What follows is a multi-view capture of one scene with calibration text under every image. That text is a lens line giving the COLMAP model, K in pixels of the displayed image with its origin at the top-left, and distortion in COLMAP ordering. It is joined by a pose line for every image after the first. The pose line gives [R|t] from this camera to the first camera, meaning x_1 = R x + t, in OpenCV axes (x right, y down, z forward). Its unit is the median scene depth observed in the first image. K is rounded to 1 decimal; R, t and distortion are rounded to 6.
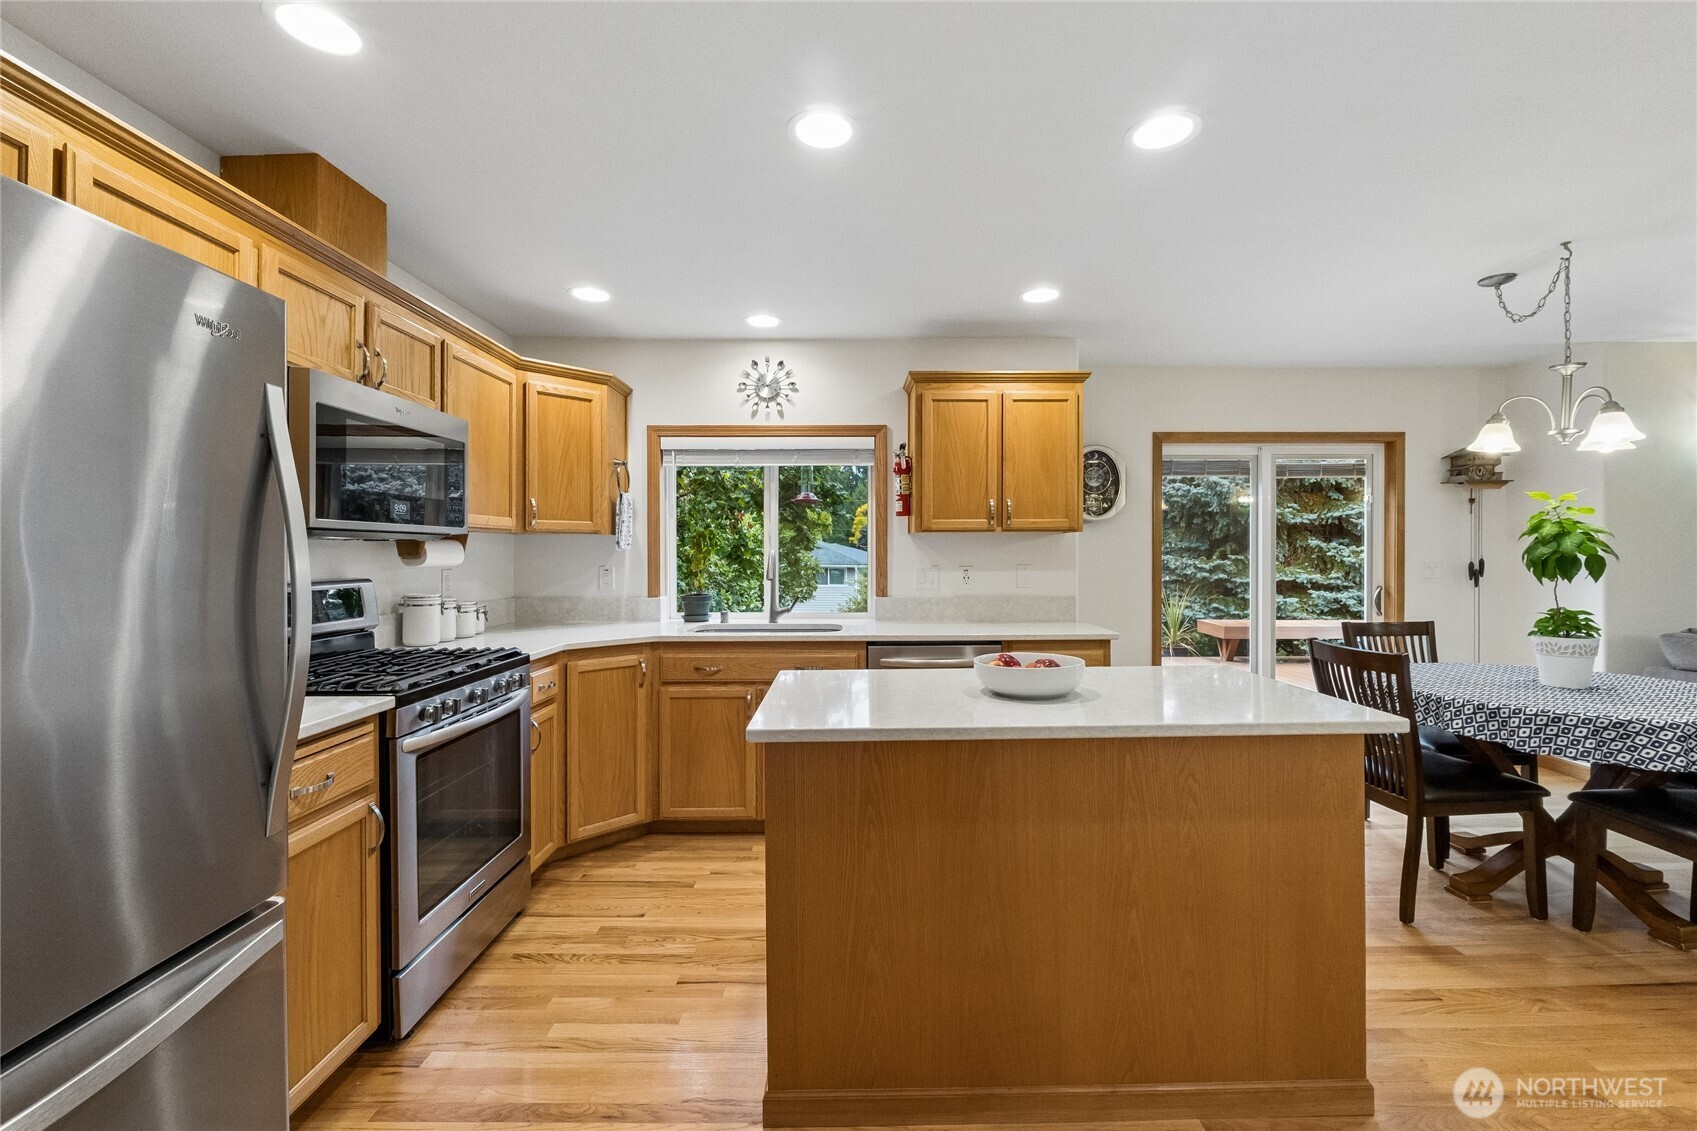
lens RADIAL K [[717.3, 0, 859.7], [0, 717.3, 555.1], [0, 0, 1]] dist [-0.008889, -0.000351]
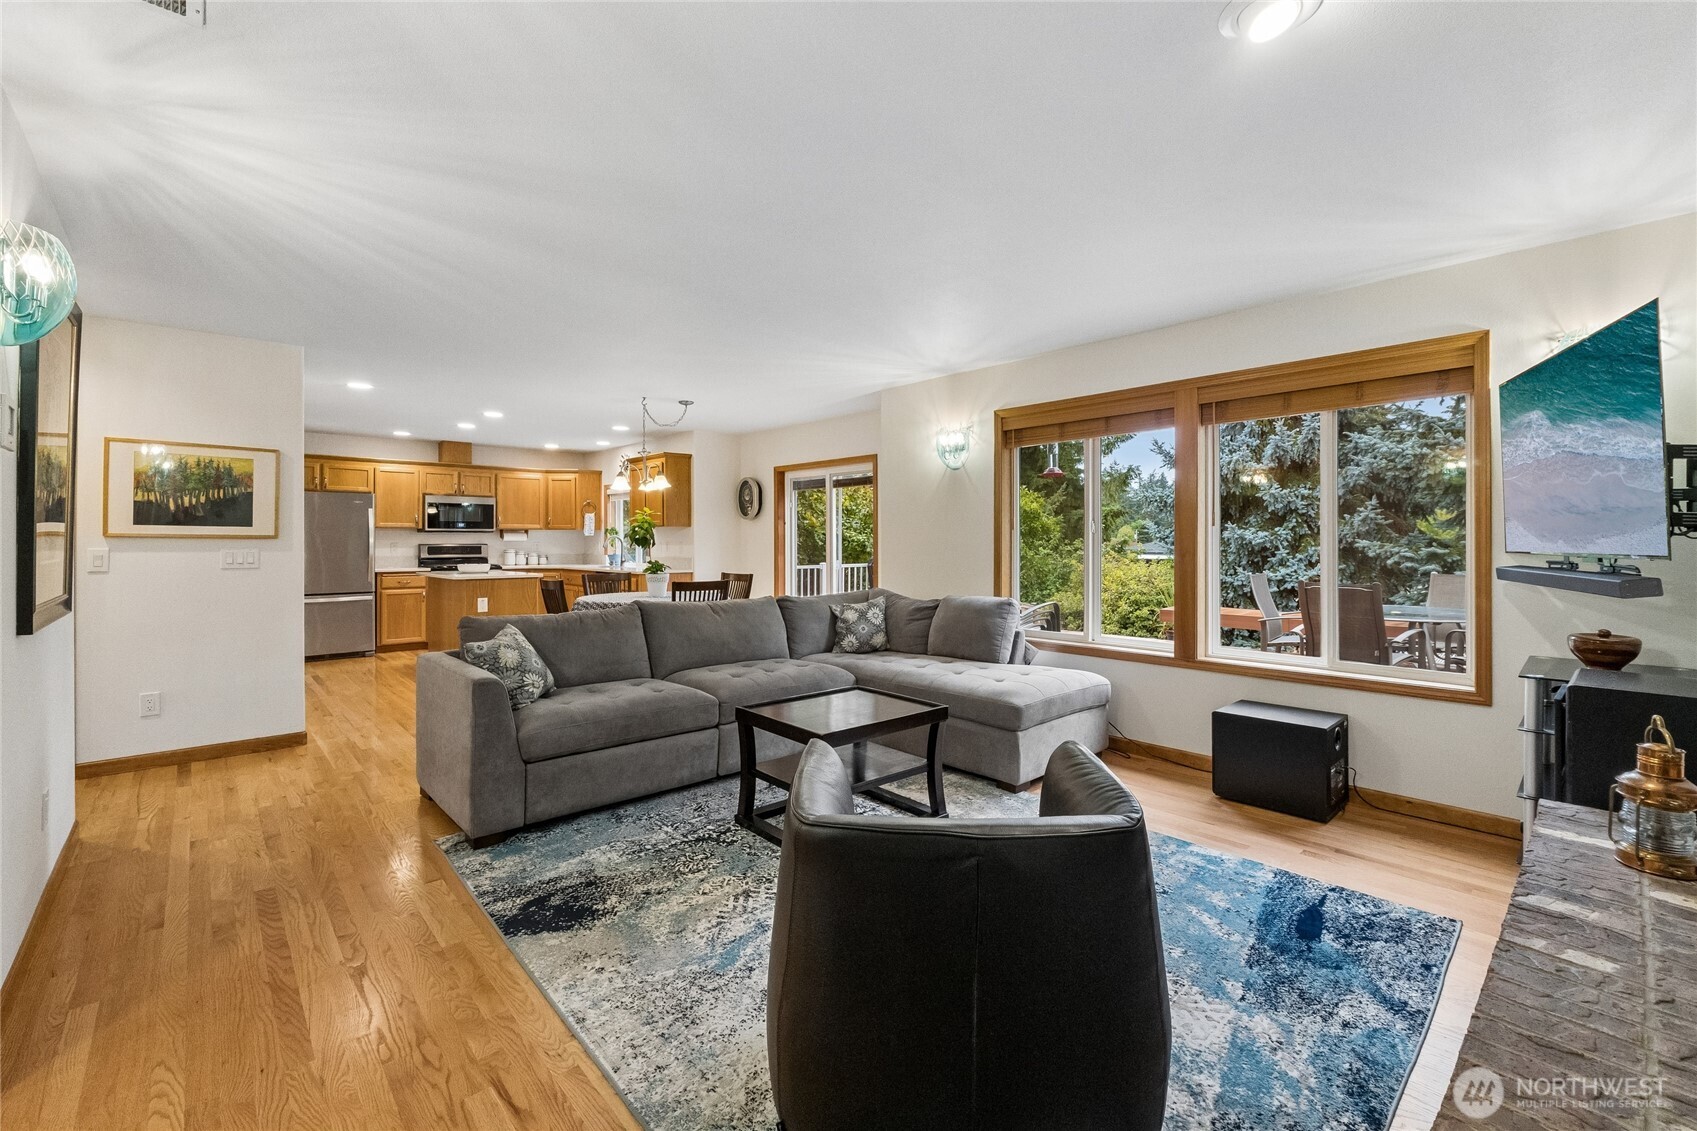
lens RADIAL K [[717.3, 0, 867.0], [0, 717.3, 541.3], [0, 0, 1]] dist [-0.008889, -0.000351]
pose [[0.678210, 0.003890, -0.734858, 2.156538], [-0.004285, 0.999990, 0.001339, 0.005473], [0.734856, 0.002241, 0.678220, -0.010454]]
